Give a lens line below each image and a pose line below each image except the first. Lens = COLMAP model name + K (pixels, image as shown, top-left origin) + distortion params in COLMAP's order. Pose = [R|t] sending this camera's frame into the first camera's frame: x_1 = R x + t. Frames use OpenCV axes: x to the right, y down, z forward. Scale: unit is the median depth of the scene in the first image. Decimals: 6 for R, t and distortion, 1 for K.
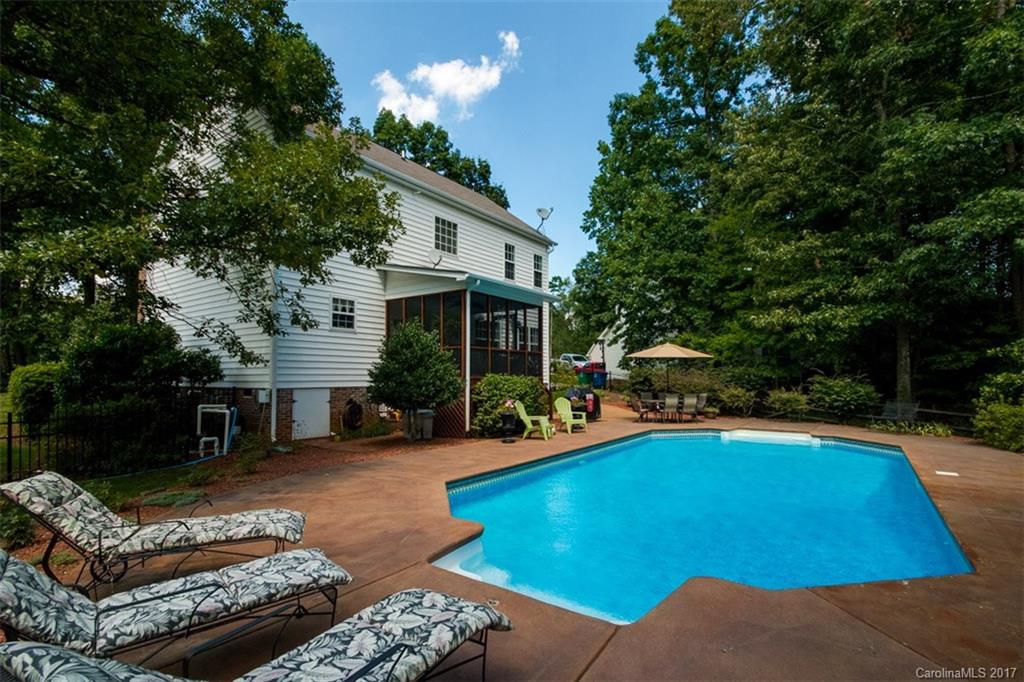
lens RADIAL K [[482.5, 0, 509.9], [0, 482.5, 356.3], [0, 0, 1]] dist [-0.001518, -0.001708]
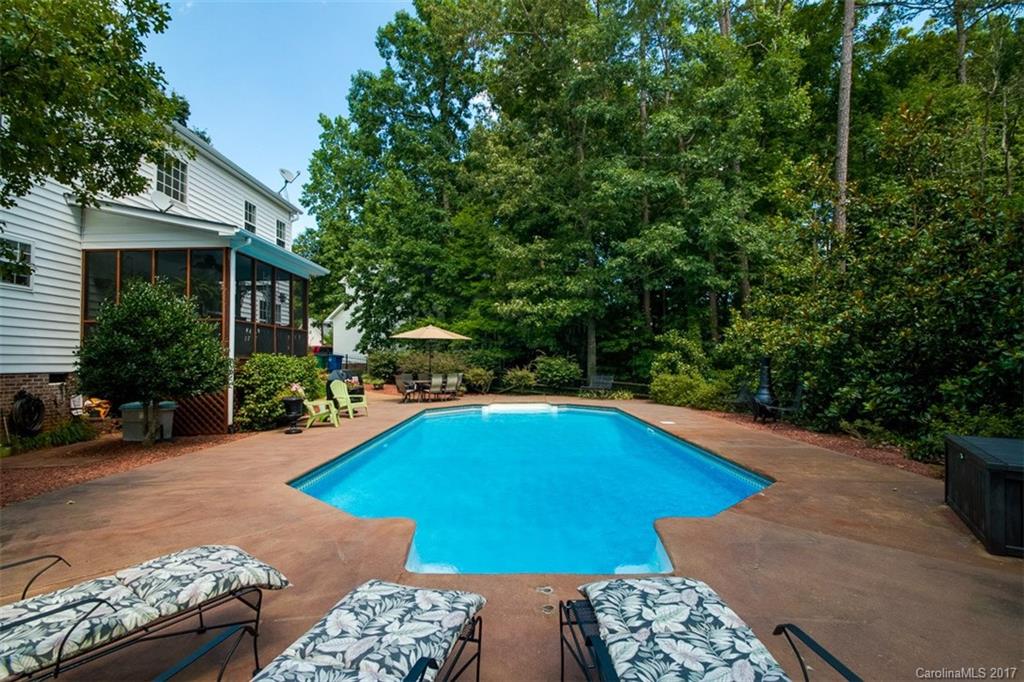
lens RADIAL K [[476.3, 0, 504.1], [0, 476.3, 336.0], [0, 0, 1]] dist [0.026396, -0.024523]
pose [[0.824111, 0.020714, 0.566049, -0.128526], [-0.012386, 0.999751, -0.018553, 0.013560], [-0.566292, 0.008279, 0.824163, 0.068116]]
